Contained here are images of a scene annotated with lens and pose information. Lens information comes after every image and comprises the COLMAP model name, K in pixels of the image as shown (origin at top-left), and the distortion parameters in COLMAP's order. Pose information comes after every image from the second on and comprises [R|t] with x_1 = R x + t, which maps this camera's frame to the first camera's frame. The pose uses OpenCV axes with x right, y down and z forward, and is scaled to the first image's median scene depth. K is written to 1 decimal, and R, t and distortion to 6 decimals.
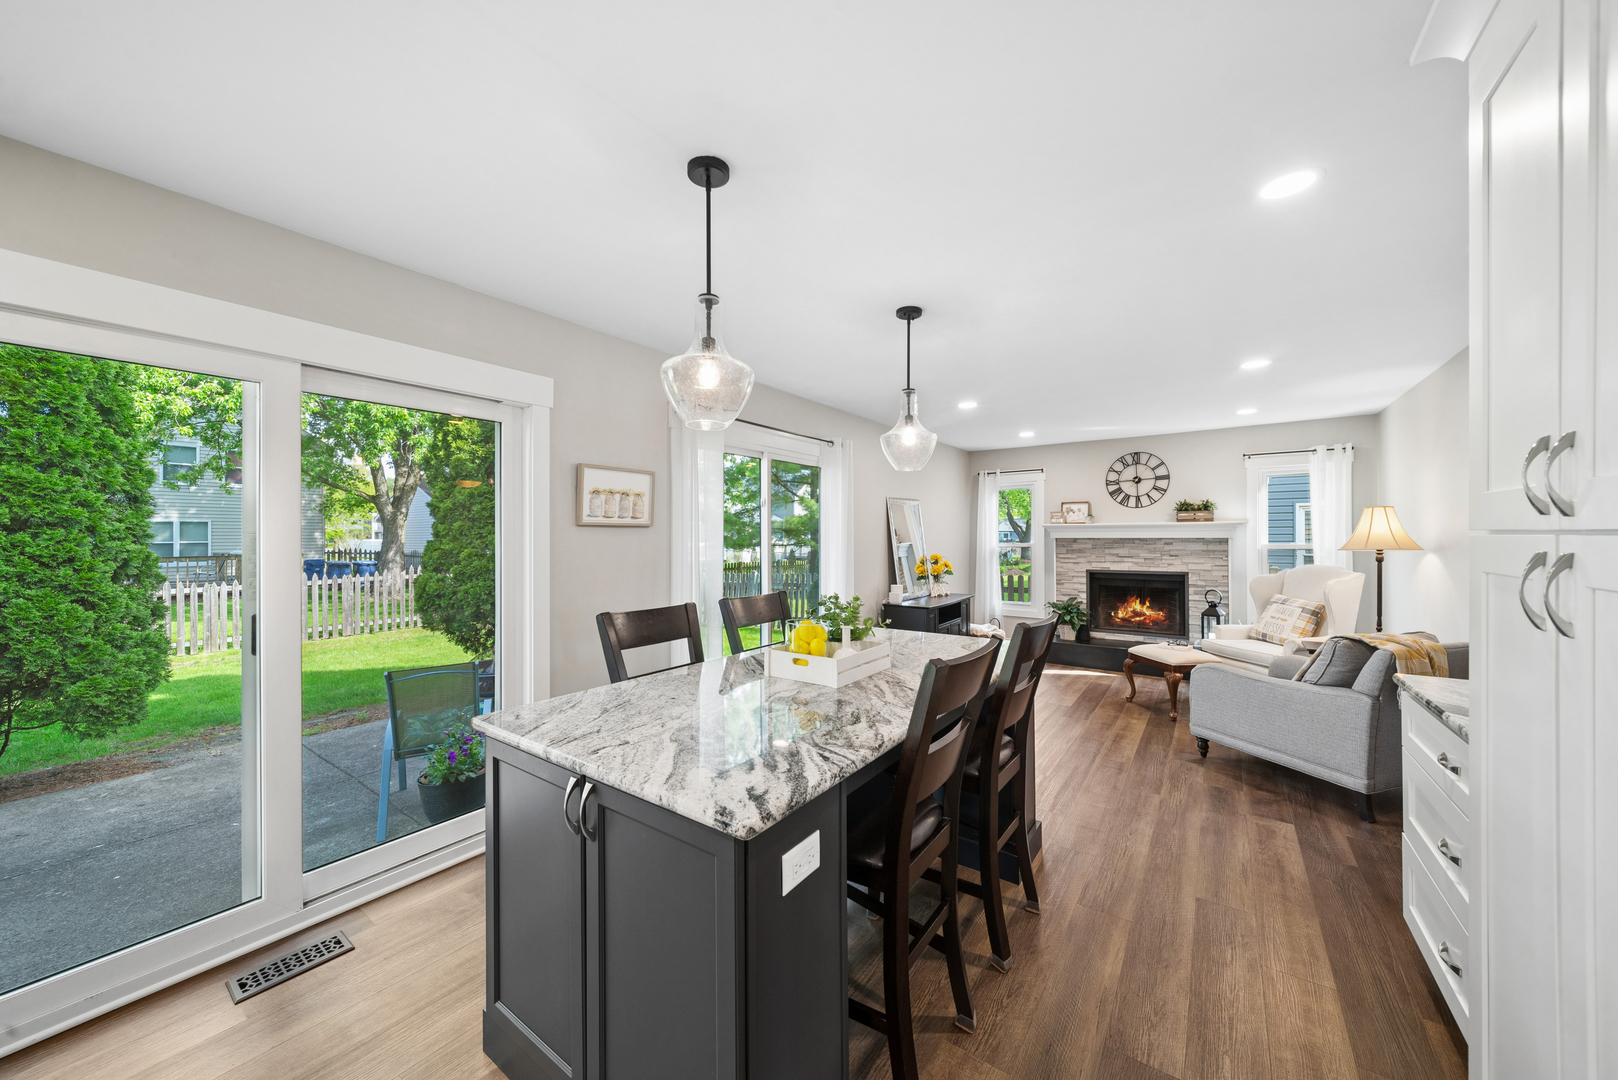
lens RADIAL K [[571.7, 0, 805.9], [0, 571.7, 535.5], [0, 0, 1]] dist [-0.001935, -0.000944]
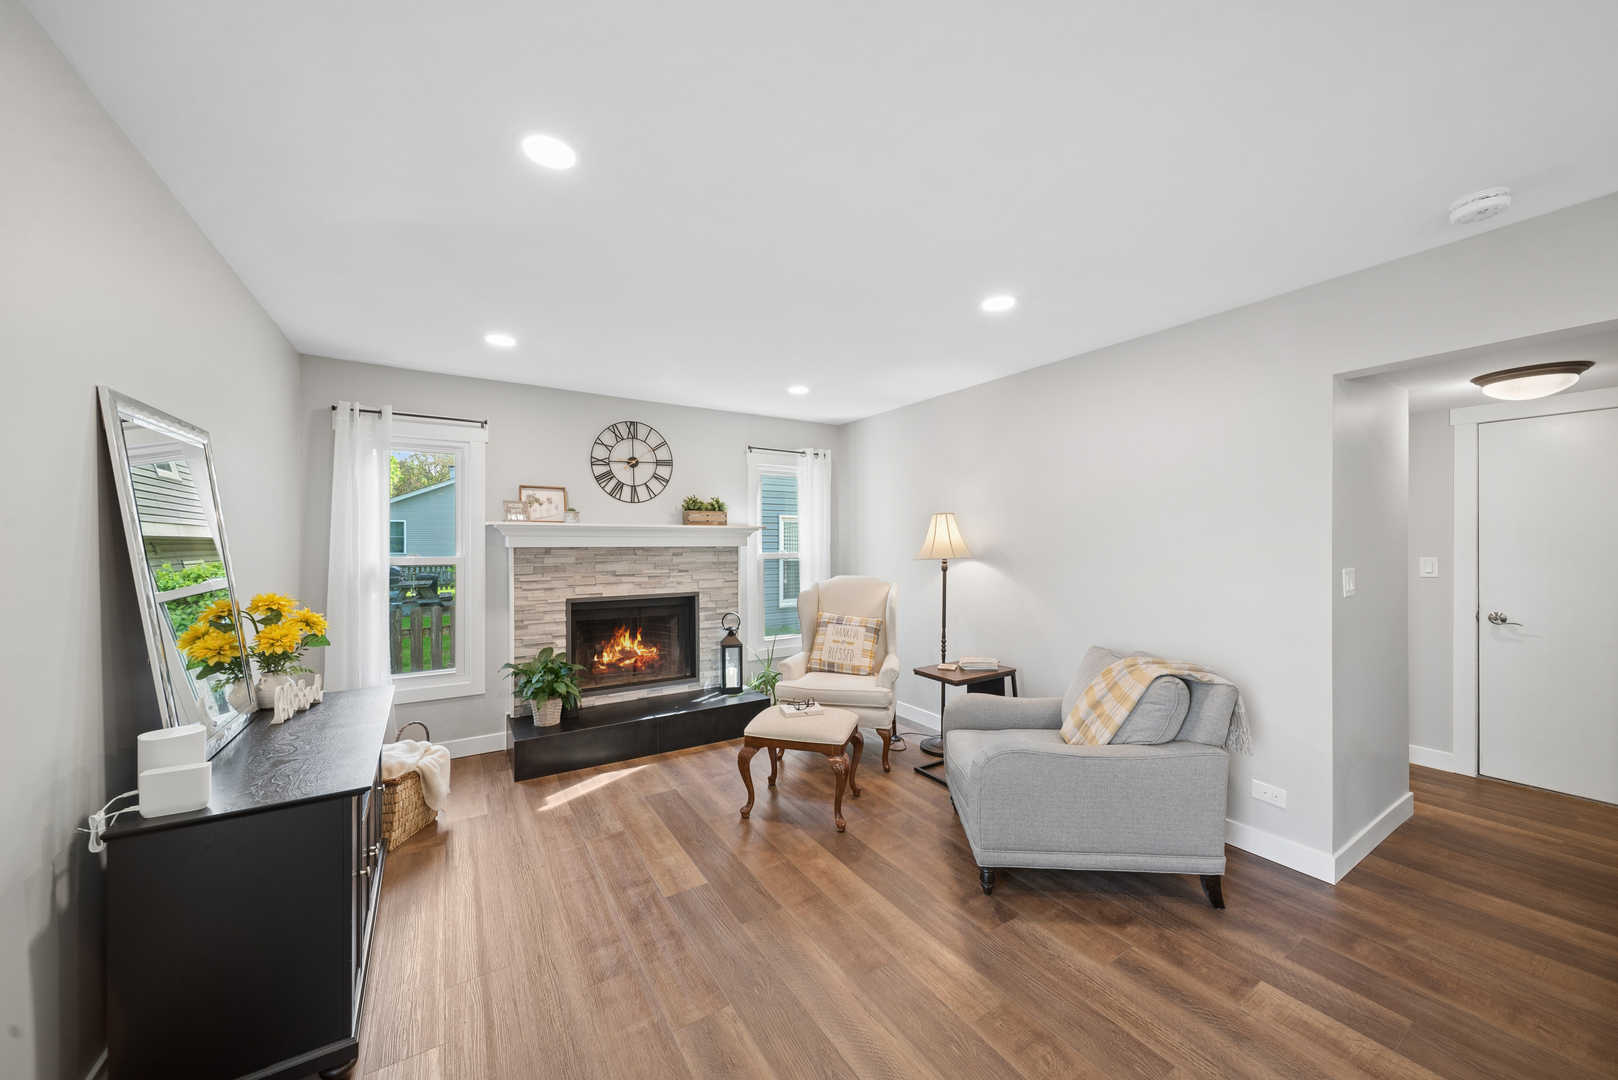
lens RADIAL K [[571.7, 0, 817.1], [0, 571.7, 541.9], [0, 0, 1]] dist [-0.001935, -0.000944]
pose [[0.364699, 0.003093, 0.931120, 0.021521], [-0.002894, 0.999993, -0.002188, -0.000550], [-0.931121, -0.001897, 0.364705, 0.556859]]
